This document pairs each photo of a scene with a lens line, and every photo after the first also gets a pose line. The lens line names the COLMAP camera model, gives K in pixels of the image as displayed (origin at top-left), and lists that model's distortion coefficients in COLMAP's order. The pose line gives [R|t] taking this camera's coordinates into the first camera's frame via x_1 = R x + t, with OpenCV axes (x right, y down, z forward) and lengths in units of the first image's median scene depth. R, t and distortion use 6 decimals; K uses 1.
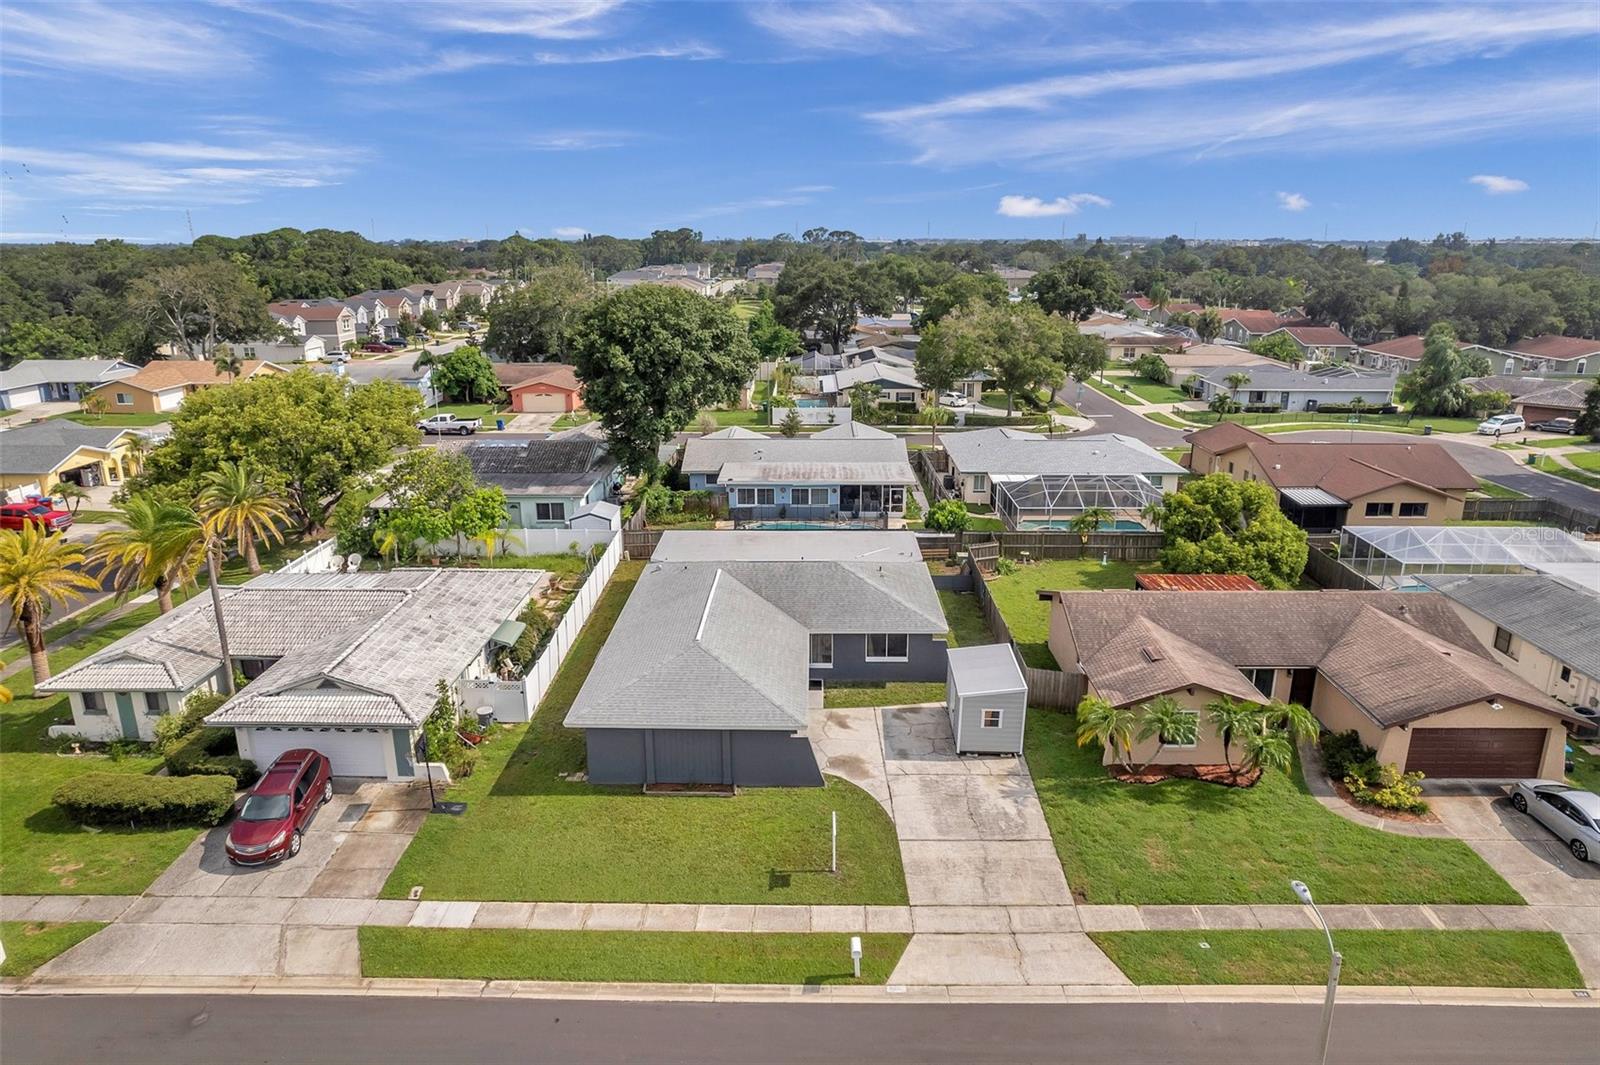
lens RADIAL K [[1026.9, 0, 806.9], [0, 1026.9, 529.1], [0, 0, 1]] dist [-0.070027, 0.066774]
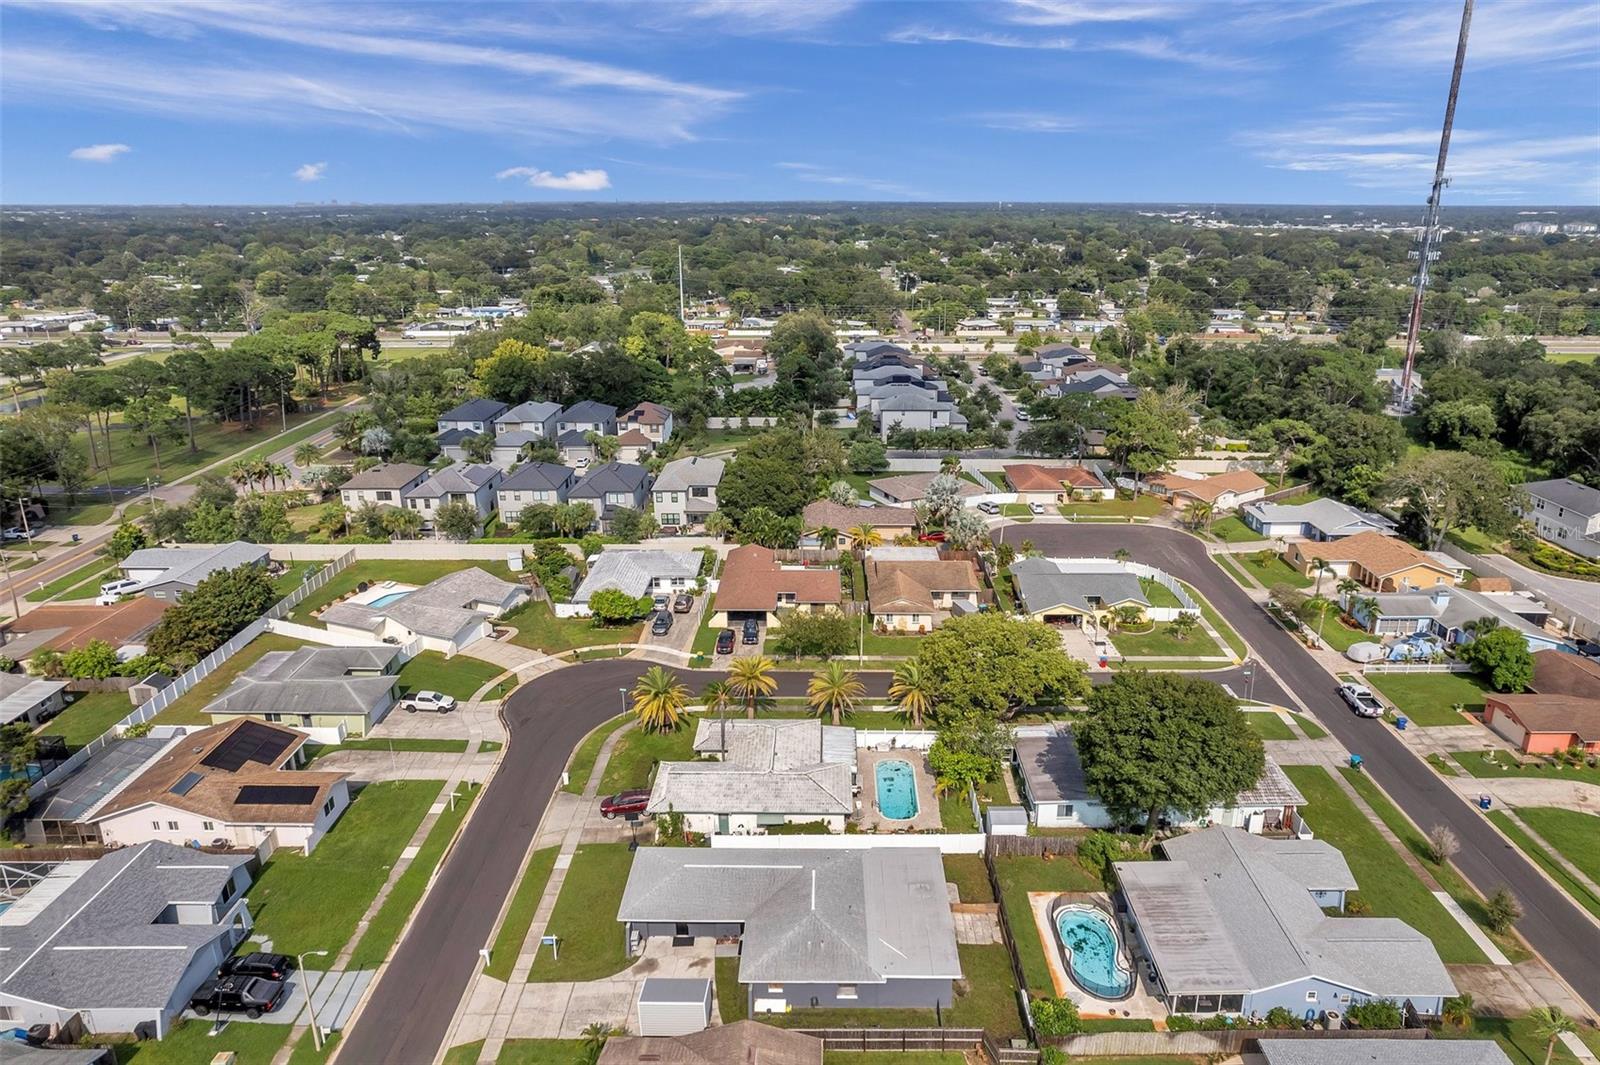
lens RADIAL K [[1023.2, 0, 836.0], [0, 1023.2, 579.7], [0, 0, 1]] dist [-0.066533, 0.051252]
pose [[0.015862, 0.354116, -0.935067, 1.390970], [-0.280186, 0.899291, 0.335814, -1.021614], [0.959815, 0.256666, 0.113483, 0.855322]]
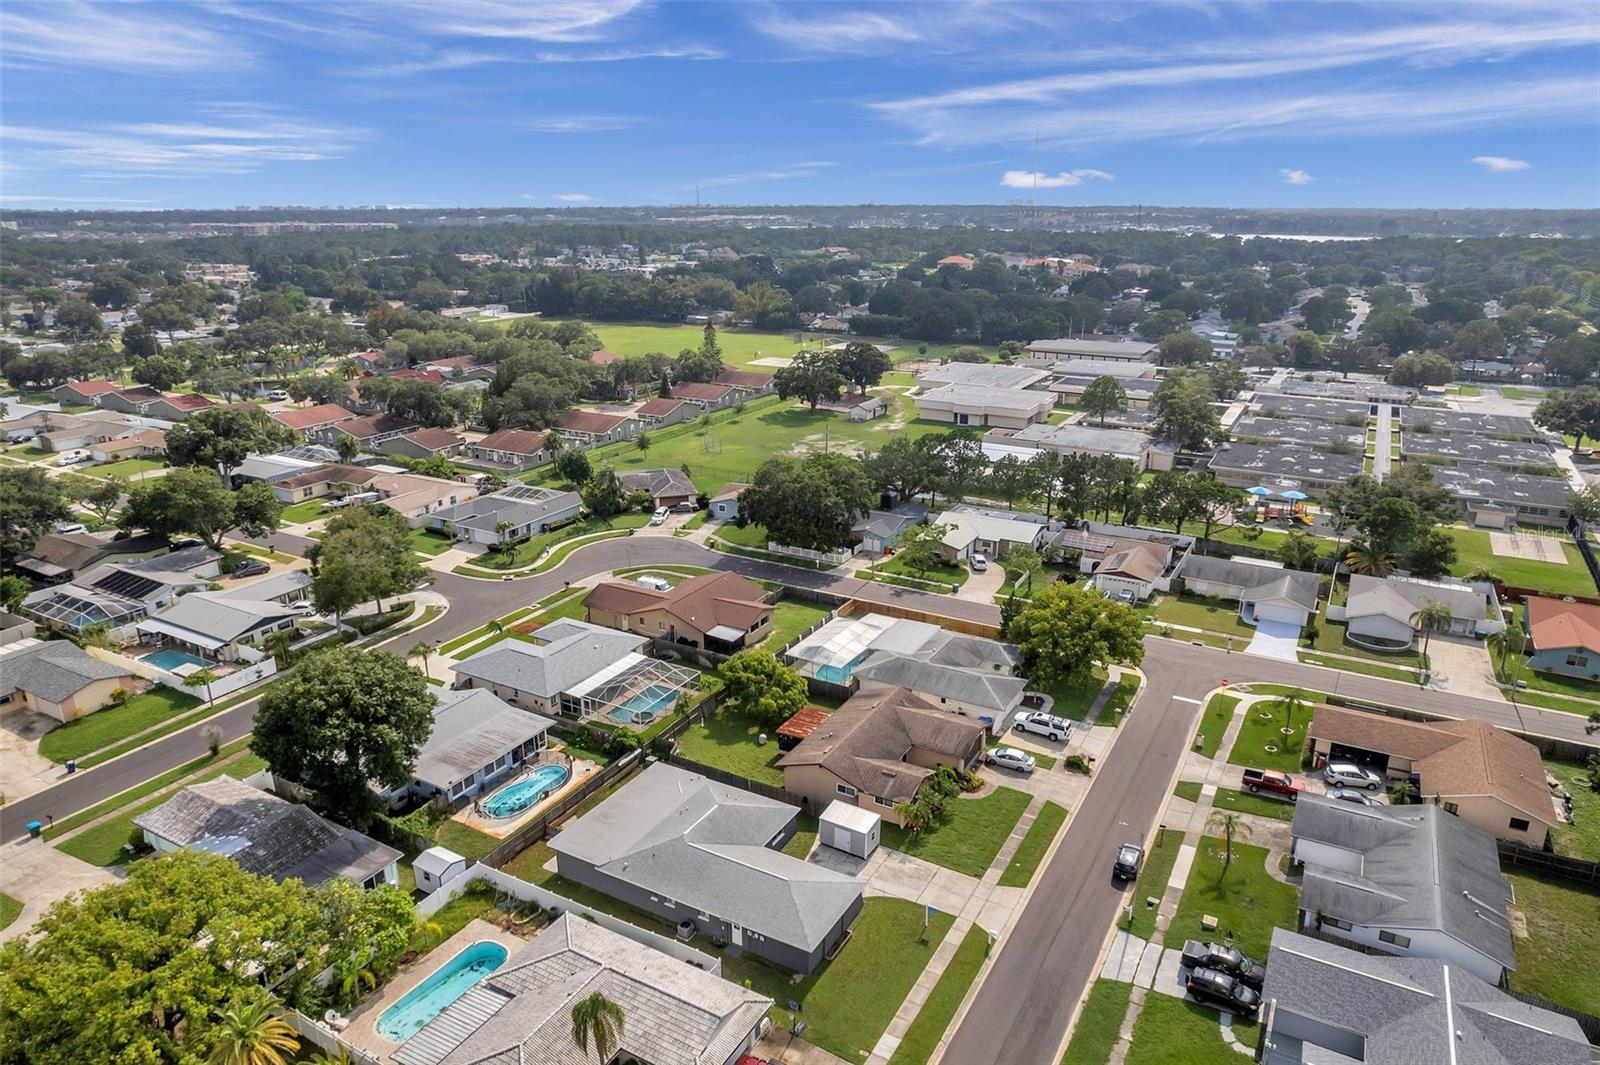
lens RADIAL K [[1026.9, 0, 806.9], [0, 1026.9, 529.1], [0, 0, 1]] dist [-0.070027, 0.066774]
pose [[0.480950, -0.267220, 0.835033, -1.369758], [0.239918, 0.956181, 0.167804, -0.750284], [-0.843283, 0.119634, 0.523986, -0.072151]]
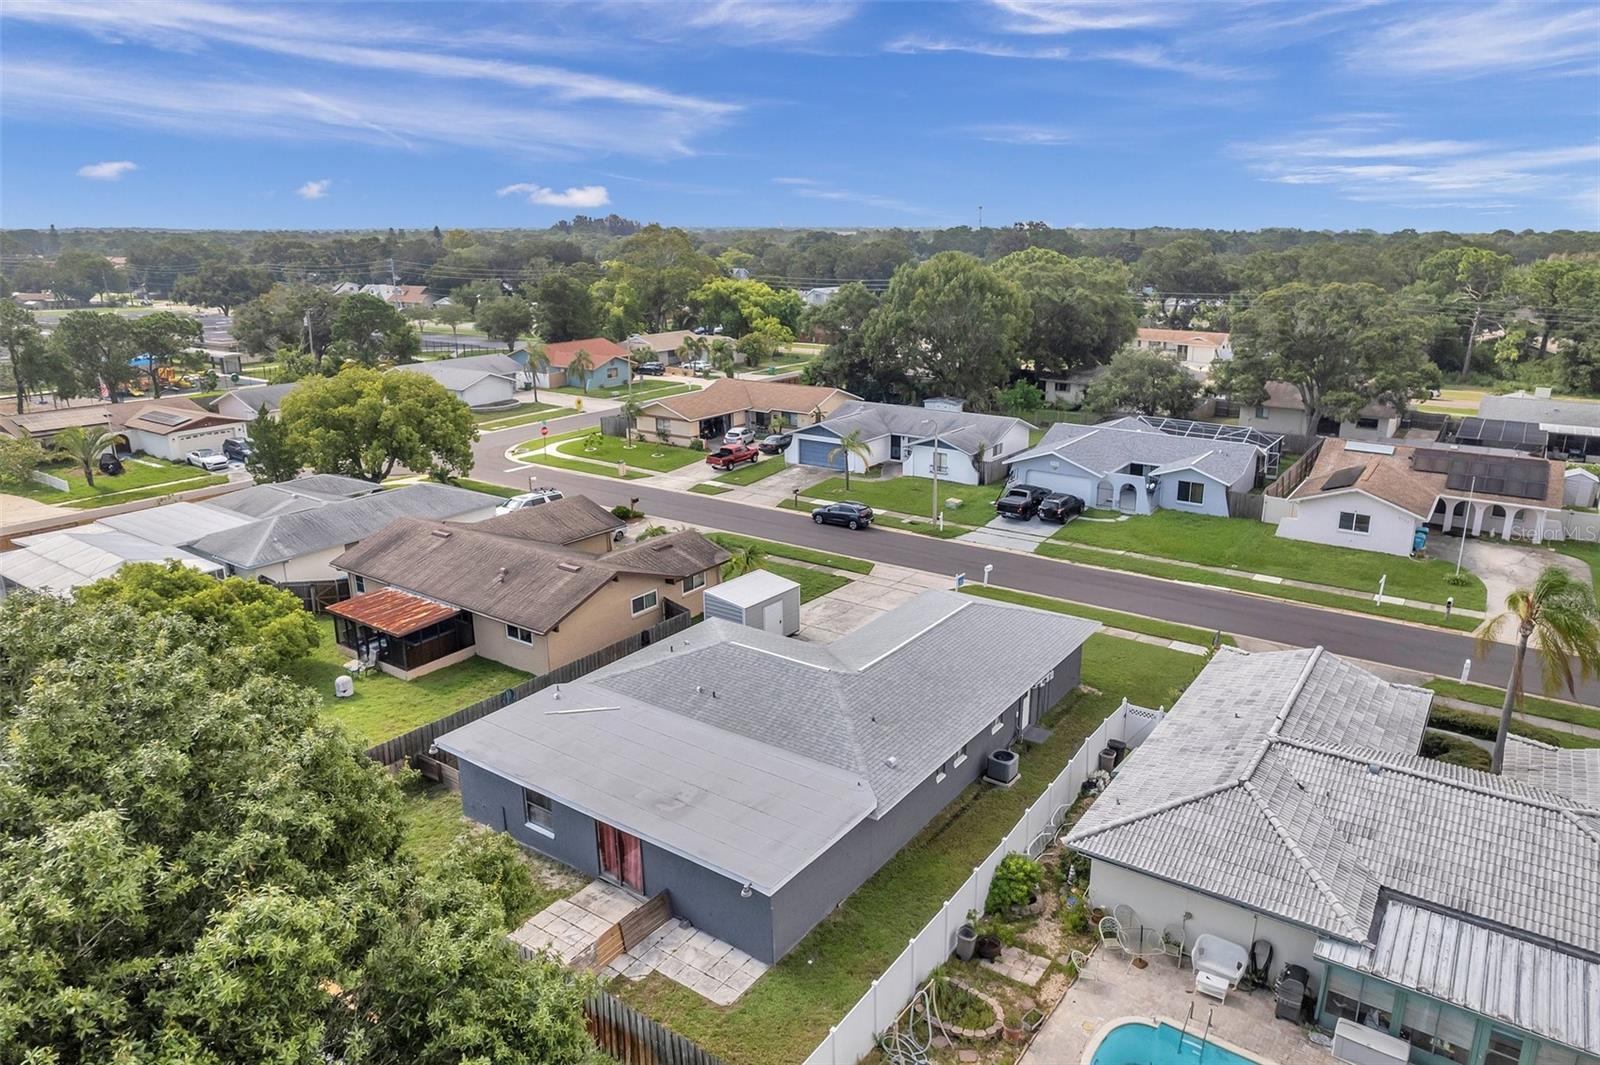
lens RADIAL K [[1030.4, 0, 819.4], [0, 1030.4, 534.4], [0, 0, 1]] dist [-0.070850, 0.065093]
pose [[-0.826802, -0.160612, 0.539075, -0.516359], [0.154195, 0.856940, 0.491811, -0.487090], [-0.540946, 0.489753, -0.683754, 1.684716]]
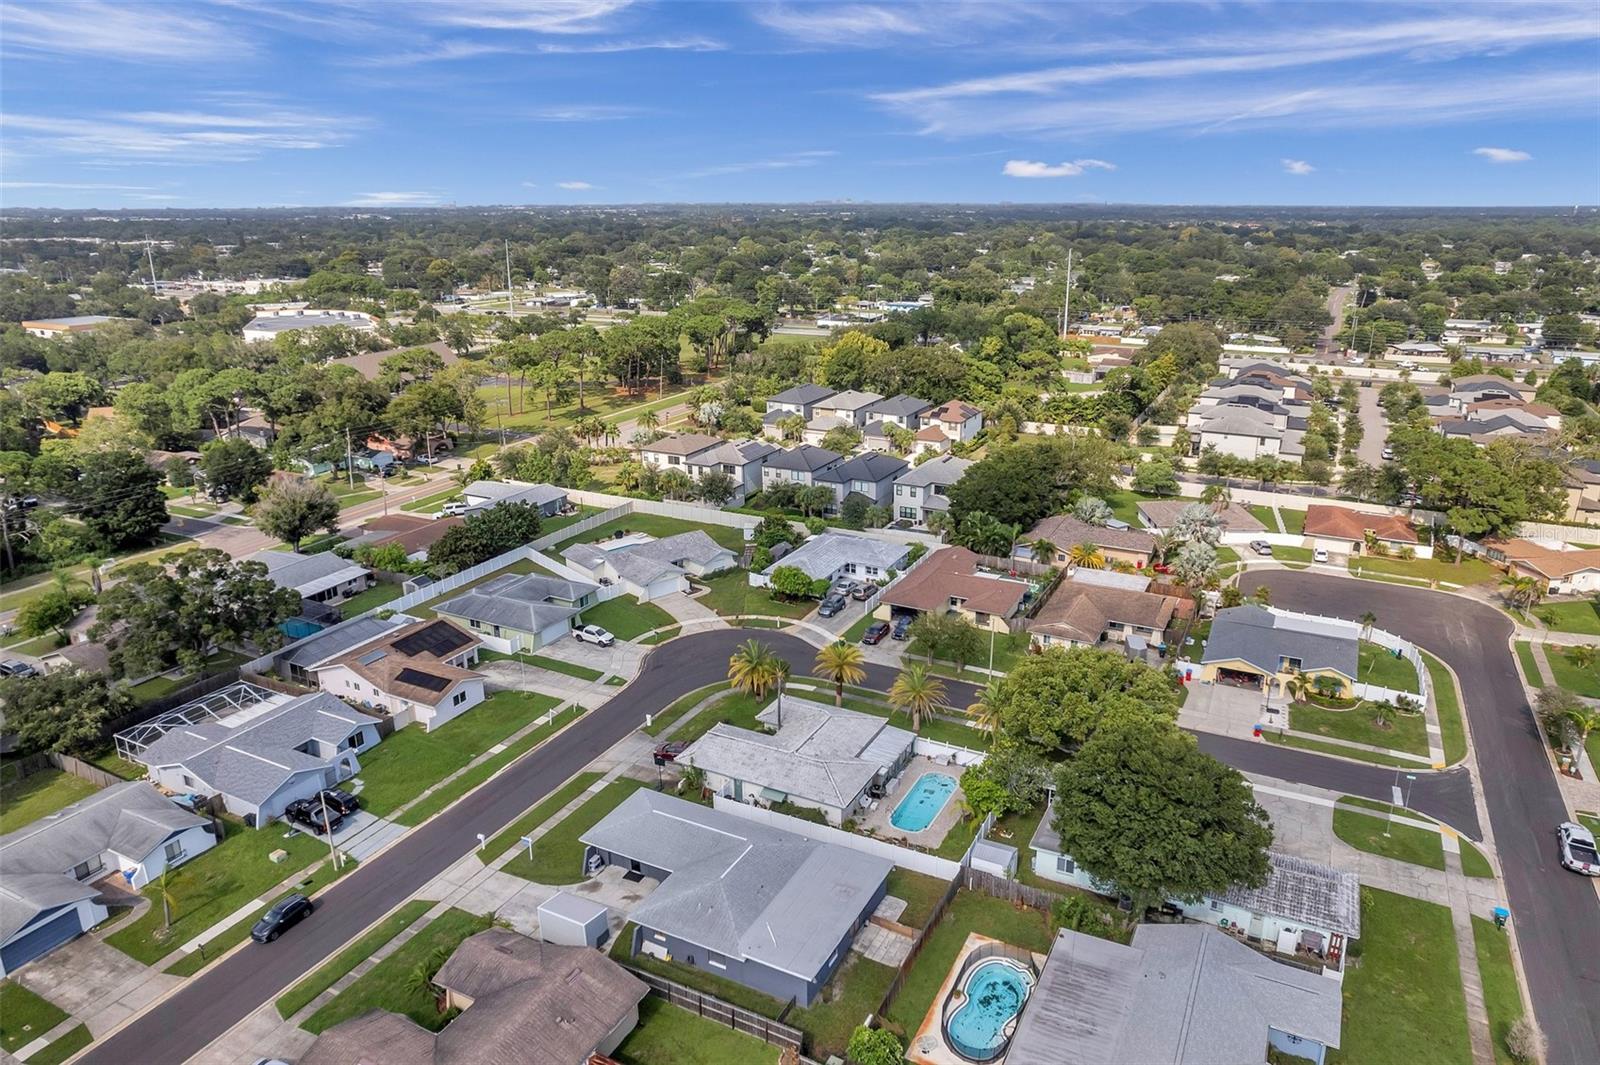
lens RADIAL K [[1034.3, 0, 818.2], [0, 1034.3, 578.4], [0, 0, 1]] dist [-0.070100, 0.063322]
pose [[-0.439319, 0.313782, -0.841748, 1.269092], [-0.246314, 0.859027, 0.448778, -1.231650], [0.863903, 0.404491, -0.300098, 1.609433]]
